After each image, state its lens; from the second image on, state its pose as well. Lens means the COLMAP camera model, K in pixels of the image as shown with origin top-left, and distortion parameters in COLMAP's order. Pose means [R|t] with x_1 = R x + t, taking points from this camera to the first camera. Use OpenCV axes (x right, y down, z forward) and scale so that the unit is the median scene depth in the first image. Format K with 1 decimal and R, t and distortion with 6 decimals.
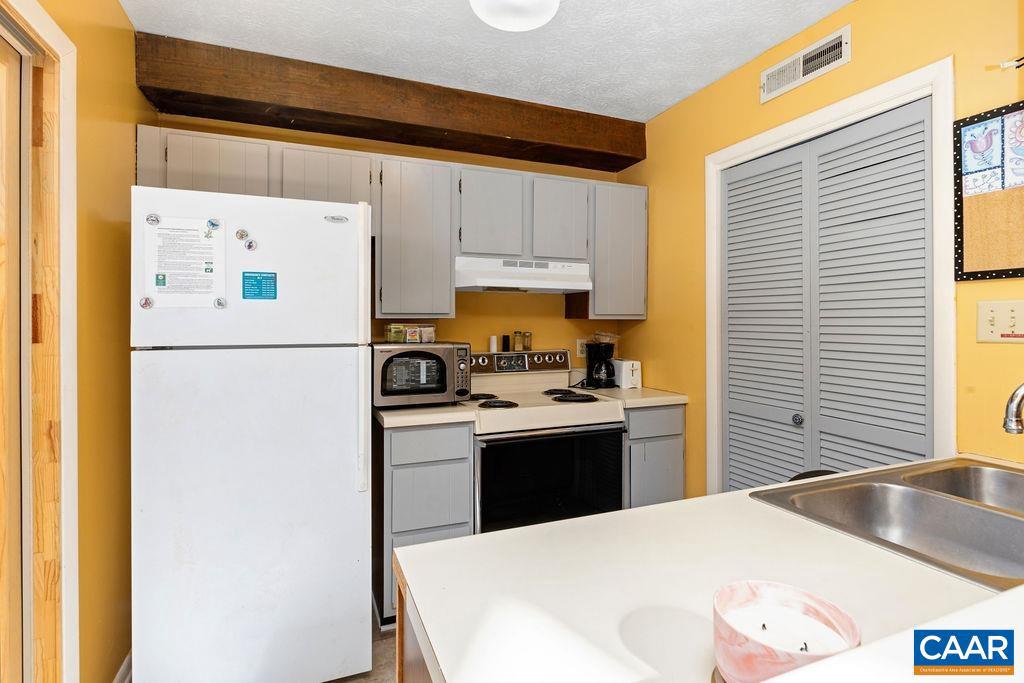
lens RADIAL K [[508.8, 0, 512.0], [0, 508.8, 341.5], [0, 0, 1]] dist [-0.000846, -0.000248]
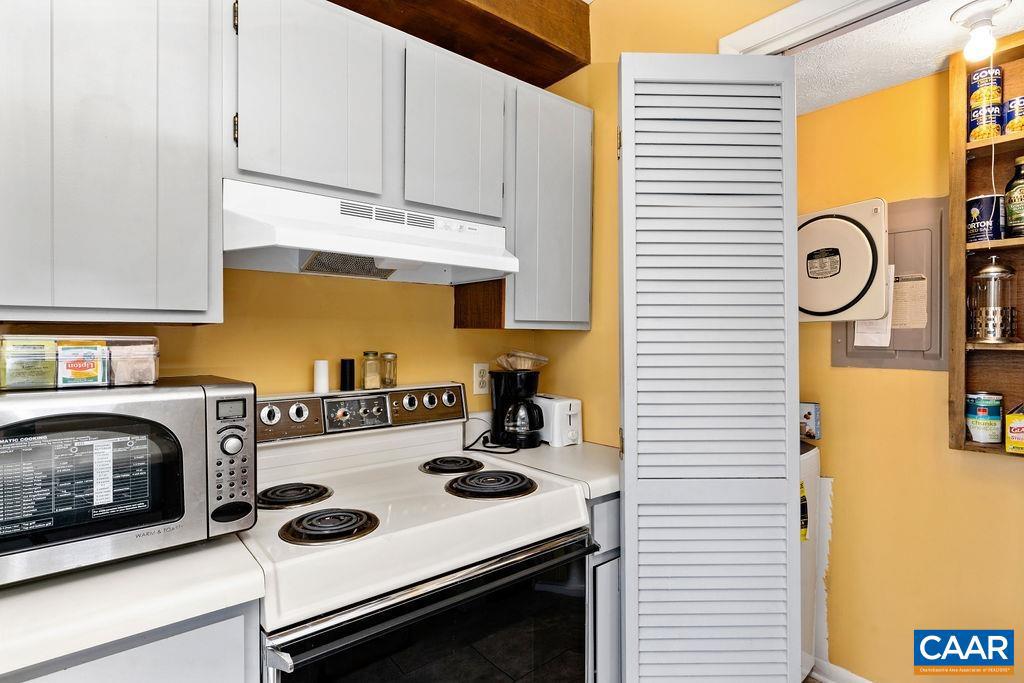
lens RADIAL K [[524.0, 0, 512.0], [0, 524.0, 341.5], [0, 0, 1]] dist [0.000345, 0.000207]
pose [[0.955709, -0.000984, 0.294311, -0.008971], [0.009389, 0.999587, -0.027147, -0.014867], [-0.294163, 0.028708, 0.955324, 0.467961]]
